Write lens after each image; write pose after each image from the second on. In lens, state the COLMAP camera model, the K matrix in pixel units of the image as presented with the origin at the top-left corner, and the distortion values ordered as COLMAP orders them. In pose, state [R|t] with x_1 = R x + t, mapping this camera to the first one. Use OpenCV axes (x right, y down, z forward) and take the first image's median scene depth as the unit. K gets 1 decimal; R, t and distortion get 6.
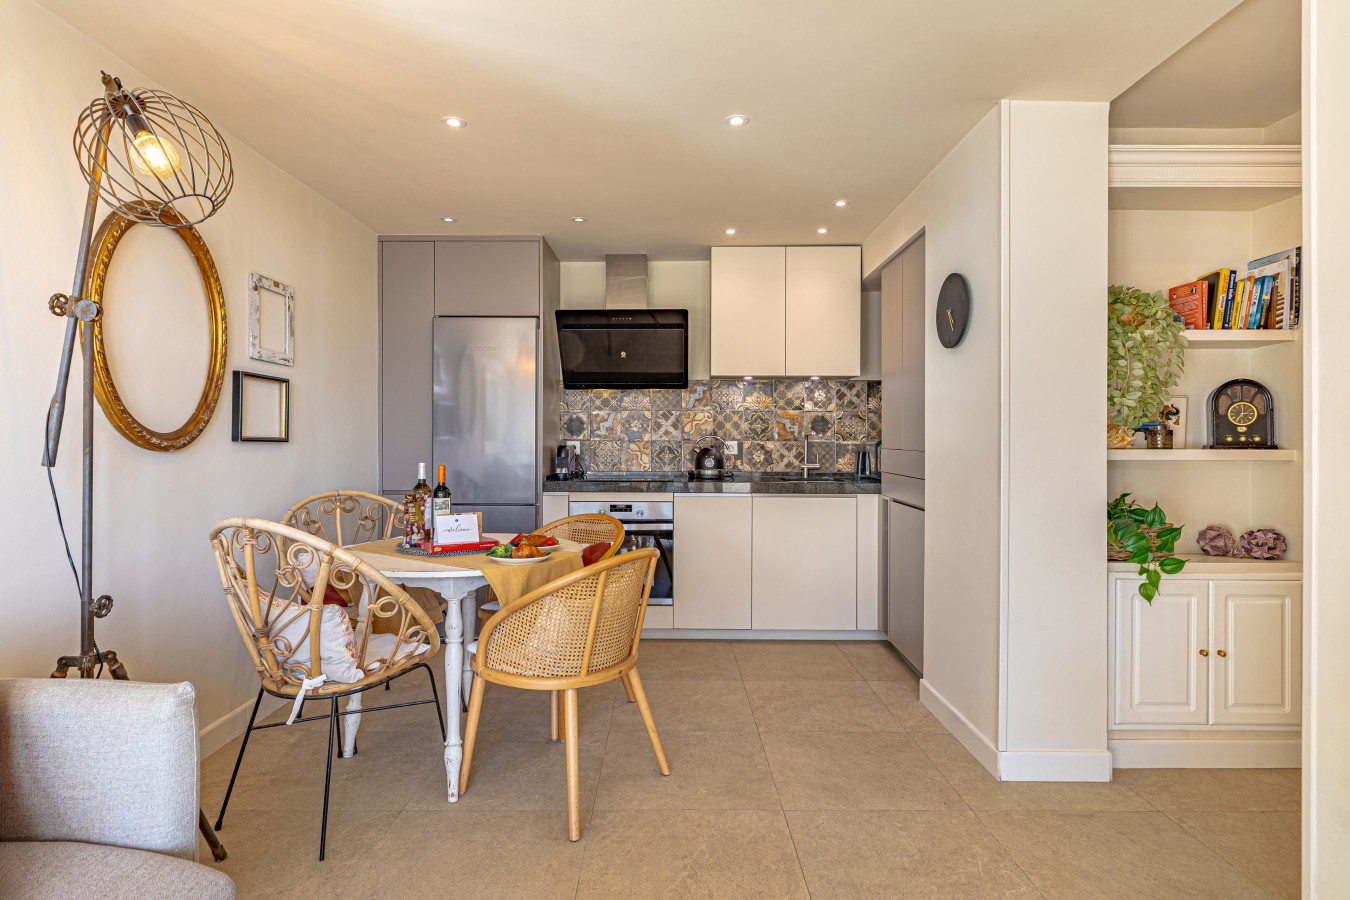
lens RADIAL K [[692.9, 0, 678.1], [0, 692.9, 437.8], [0, 0, 1]] dist [0.001051, 0.000295]
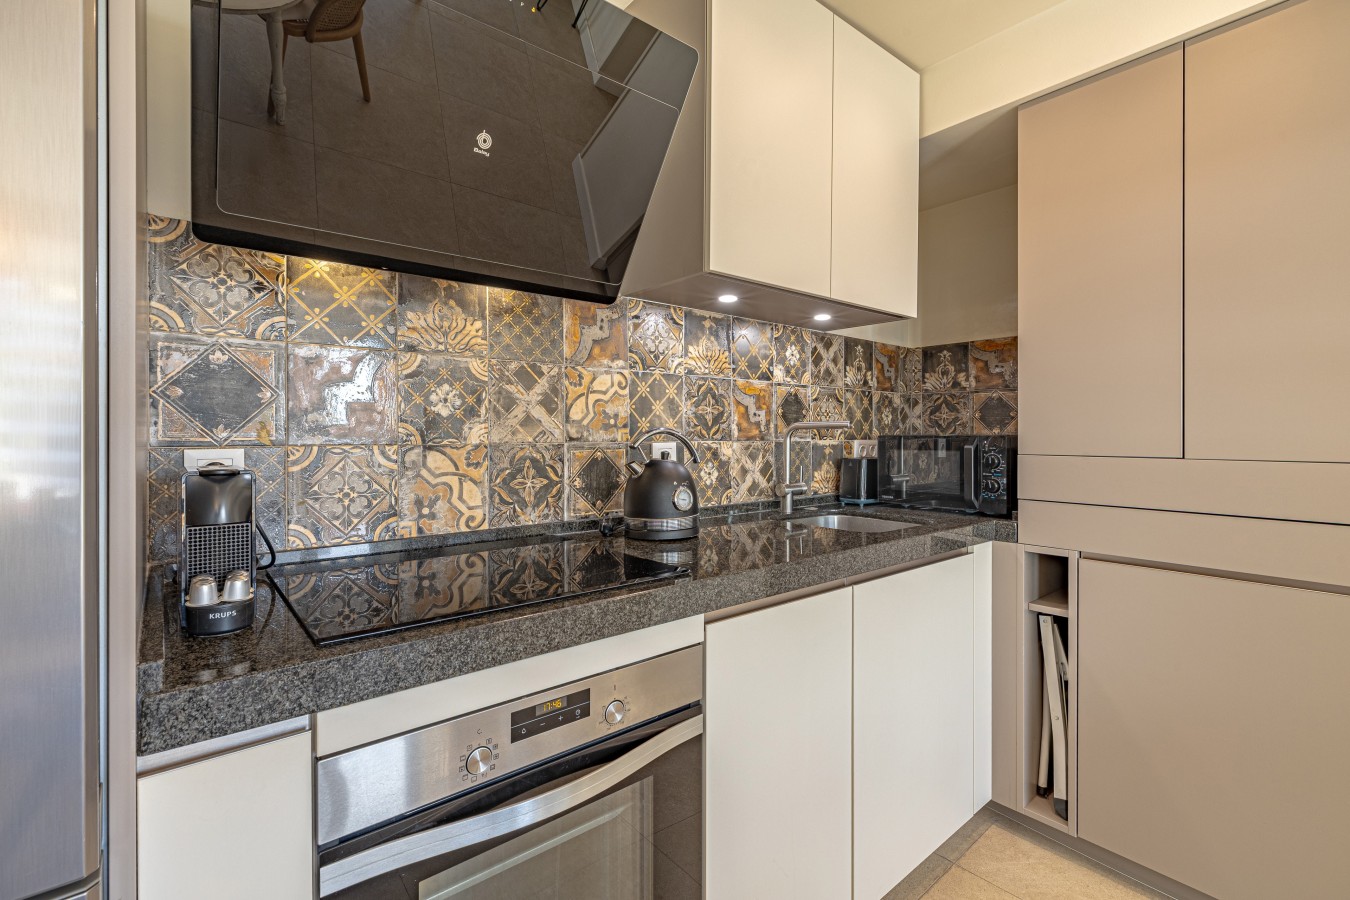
lens RADIAL K [[604.3, 0, 674.9], [0, 604.3, 428.6], [0, 0, 1]] dist [0.001311, 0.000204]
pose [[0.758484, 0.003612, 0.651681, -0.169345], [-0.000959, 0.999990, -0.004426, -0.002191], [-0.651691, 0.002732, 0.758480, 0.703339]]
